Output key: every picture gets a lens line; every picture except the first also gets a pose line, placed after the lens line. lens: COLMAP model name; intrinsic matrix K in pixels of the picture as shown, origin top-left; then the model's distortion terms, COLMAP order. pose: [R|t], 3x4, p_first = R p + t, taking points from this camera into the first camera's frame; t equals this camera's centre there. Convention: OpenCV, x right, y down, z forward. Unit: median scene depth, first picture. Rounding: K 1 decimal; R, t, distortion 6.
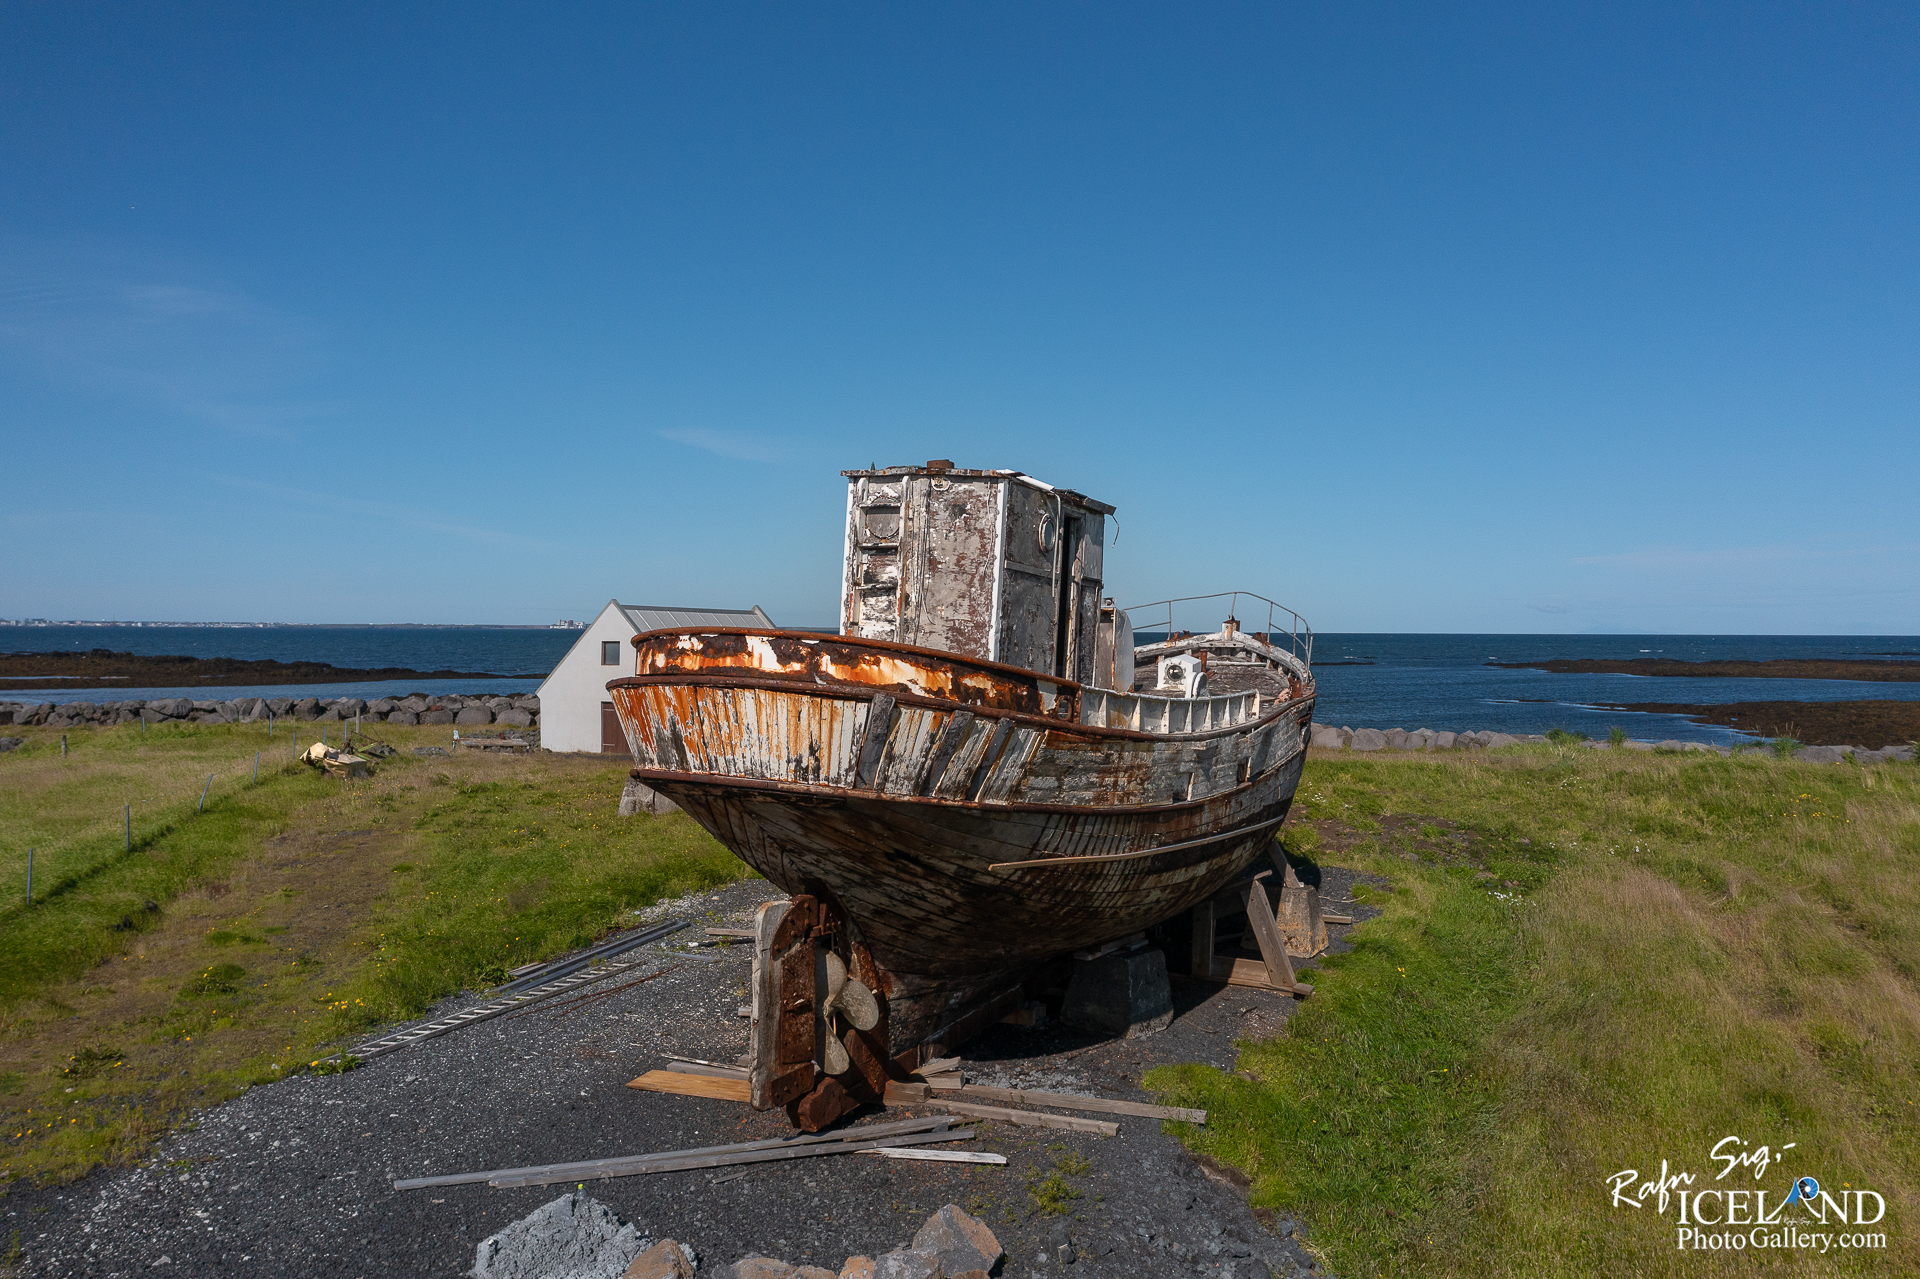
lens RADIAL K [[1531.1, 0, 962.8], [0, 1531.1, 641.4], [0, 0, 1]] dist [-0.004989, 0.004864]
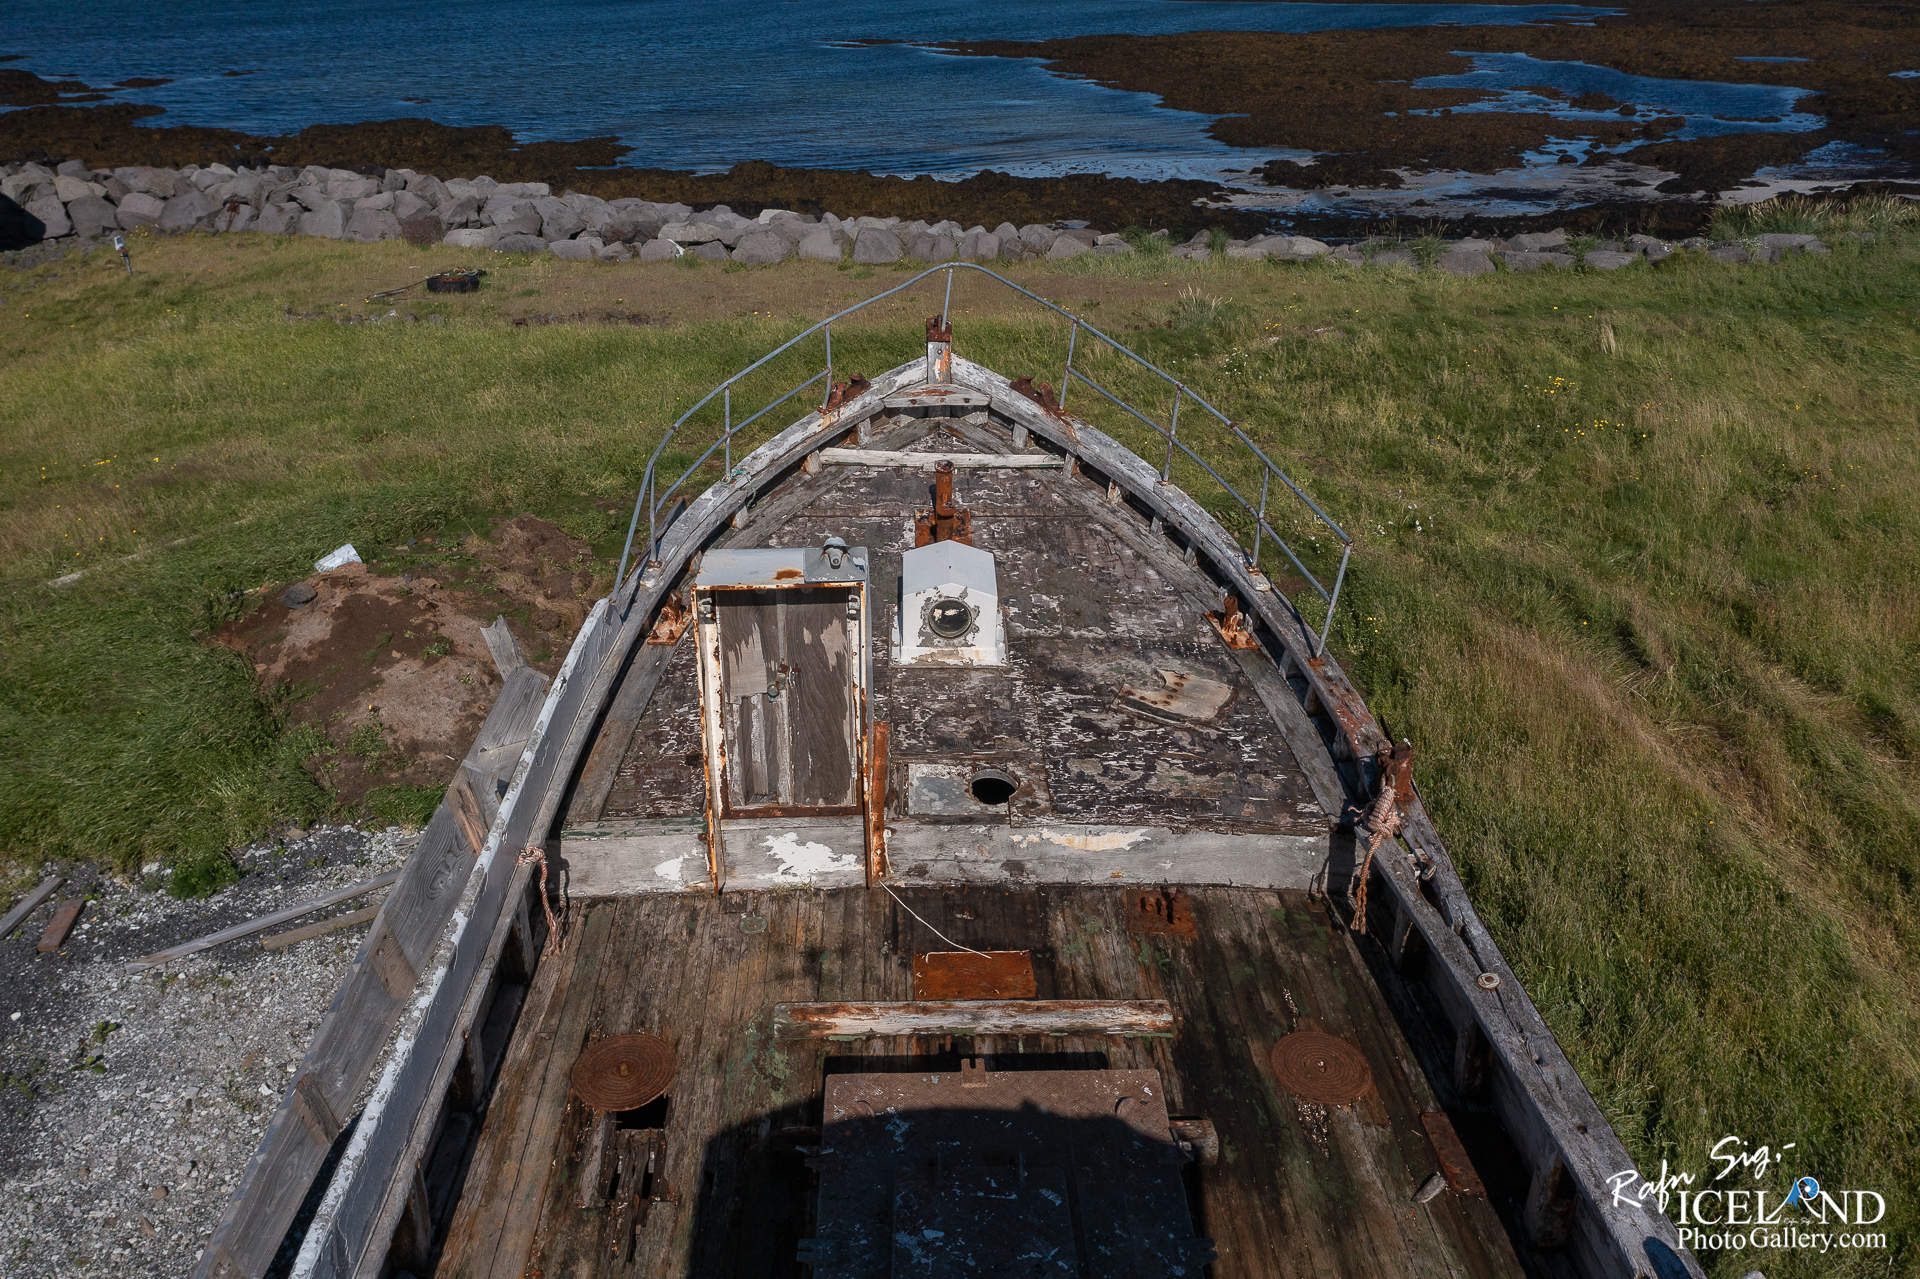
lens RADIAL K [[1531.1, 0, 961.3], [0, 1531.1, 629.7], [0, 0, 1]] dist [-0.004989, 0.004864]
pose [[0.906631, -0.180439, 0.381394, -0.003631], [0.009136, 0.912125, 0.409810, -0.203313], [-0.421825, -0.368062, 0.828610, 1.069884]]
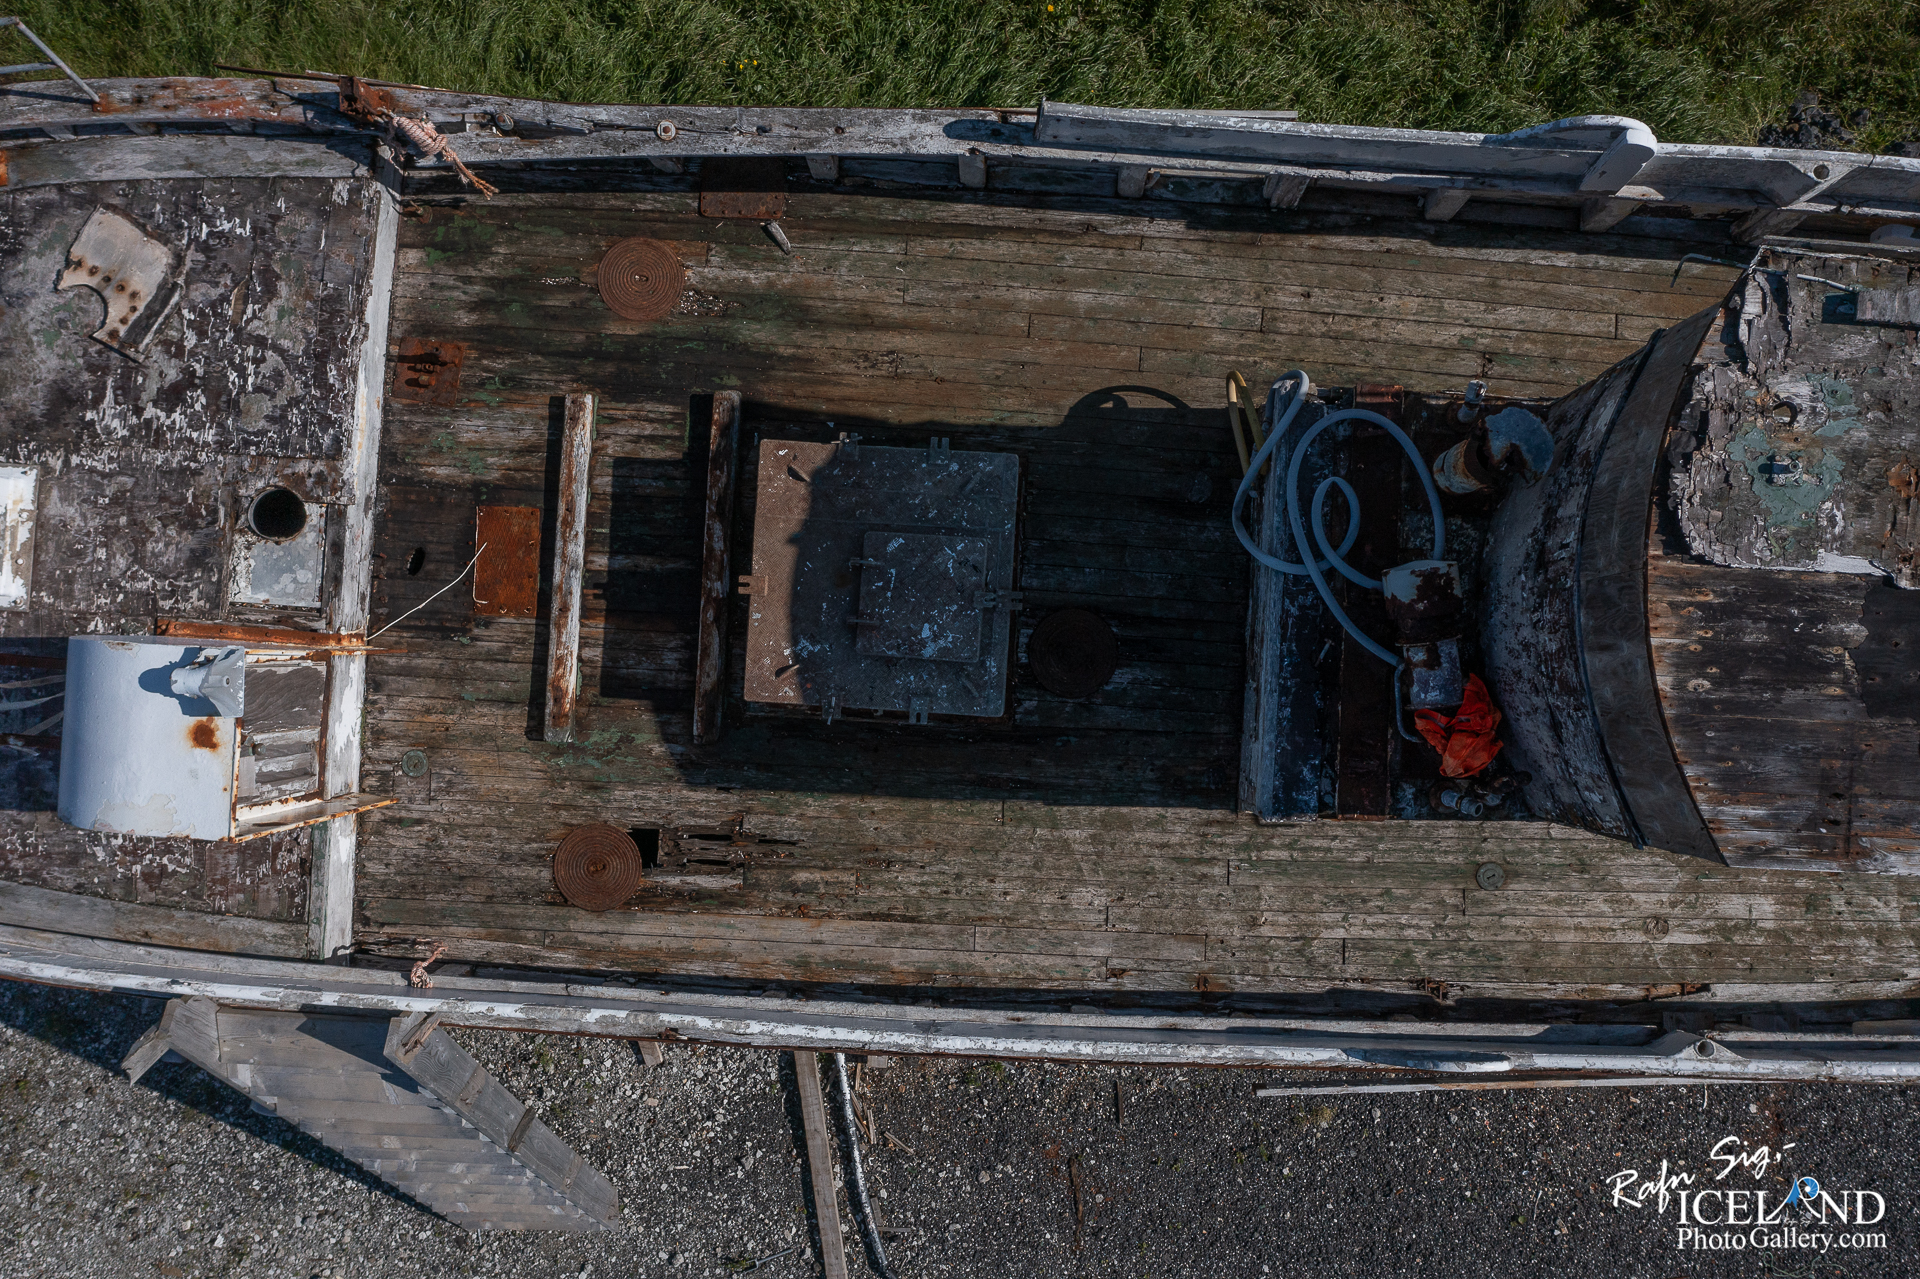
lens RADIAL K [[1531.1, 0, 965.6], [0, 1531.1, 629.3], [0, 0, 1]] dist [-0.004989, 0.004864]
pose [[-0.331195, -0.943523, 0.008653, 0.084239], [0.028252, -0.000749, 0.999601, -0.427090], [-0.943139, 0.331307, 0.026905, 1.270444]]
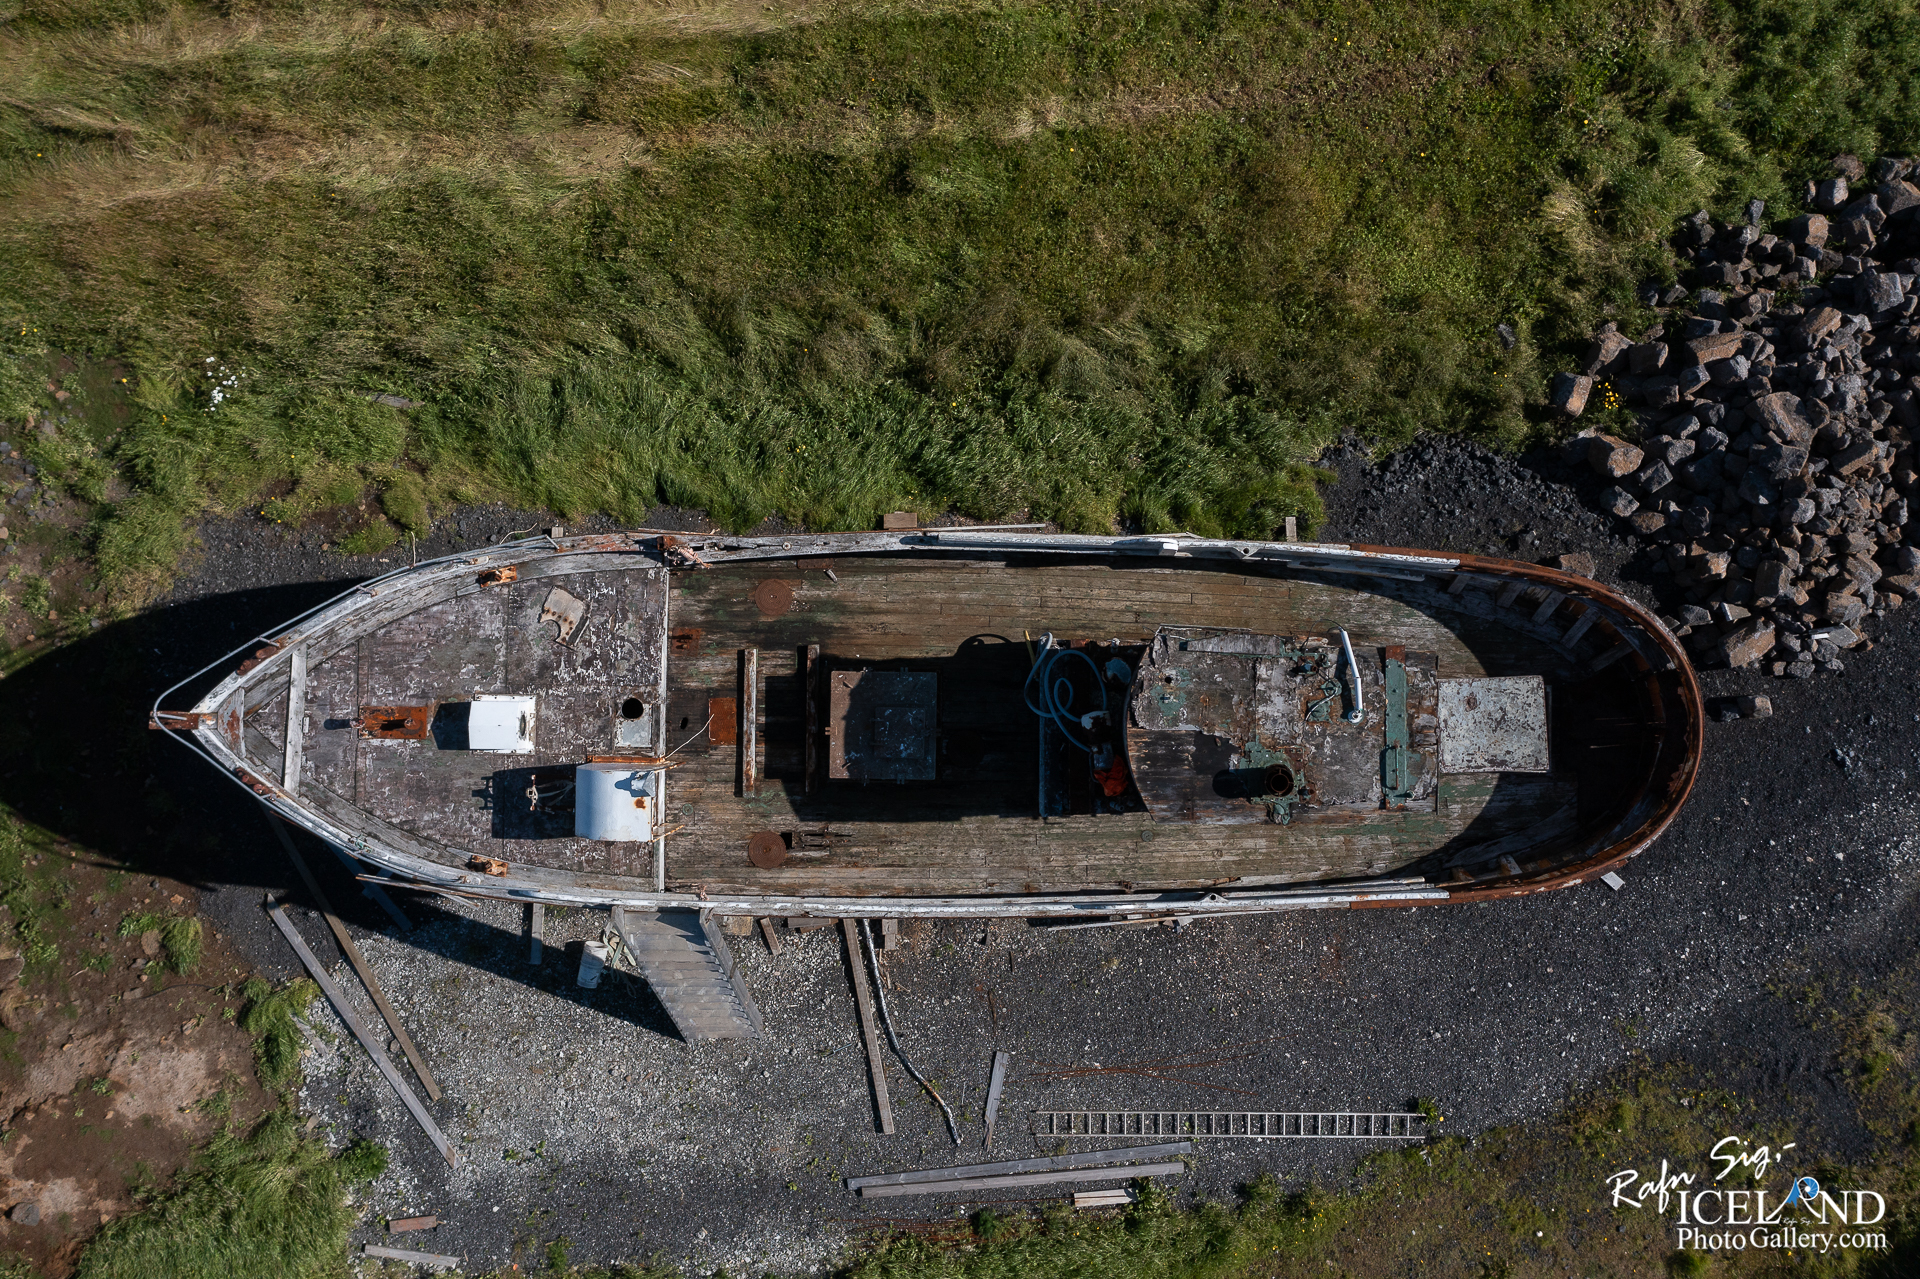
lens RADIAL K [[1531.1, 0, 961.6], [0, 1531.1, 629.4], [0, 0, 1]] dist [-0.004989, 0.004864]
pose [[-0.374534, -0.927096, 0.014746, 0.141174], [0.024743, 0.005904, 0.999676, -1.131473], [-0.926883, 0.374777, 0.020727, 1.194060]]
